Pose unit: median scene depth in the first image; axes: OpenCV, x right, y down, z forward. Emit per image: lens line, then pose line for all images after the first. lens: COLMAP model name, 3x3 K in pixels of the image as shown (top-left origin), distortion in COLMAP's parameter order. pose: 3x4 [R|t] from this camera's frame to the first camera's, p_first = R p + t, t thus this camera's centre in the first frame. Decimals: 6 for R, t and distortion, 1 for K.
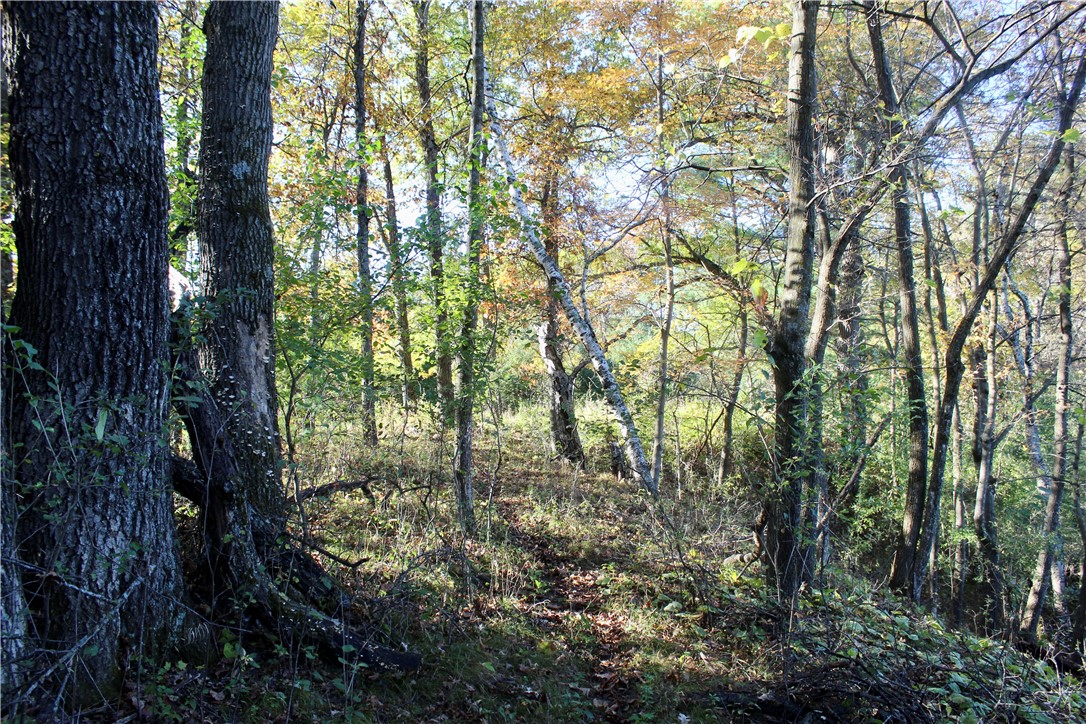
lens RADIAL K [[914.5, 0, 543.0], [0, 914.5, 362.0], [0, 0, 1]] dist [-0.158491, 0.158760]
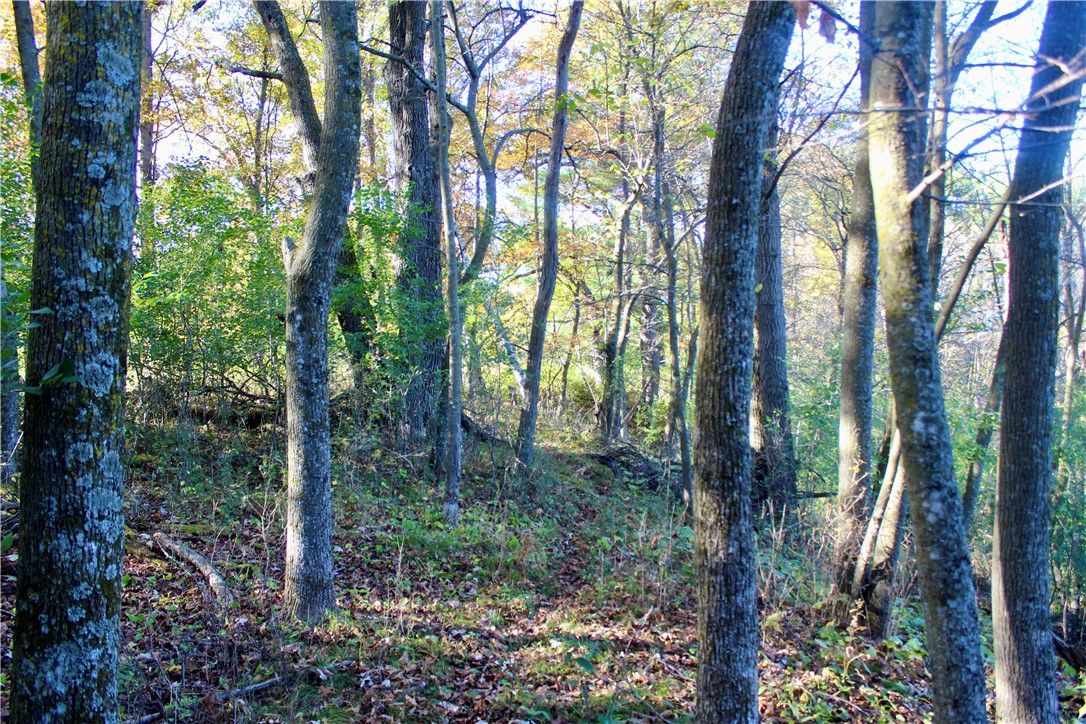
lens RADIAL K [[914.5, 0, 543.0], [0, 914.5, 362.0], [0, 0, 1]] dist [-0.158491, 0.158760]
pose [[0.979704, 0.024034, 0.199004, -0.125266], [-0.034852, 0.998088, 0.051037, -0.029477], [-0.197397, -0.056937, 0.978669, -0.437451]]
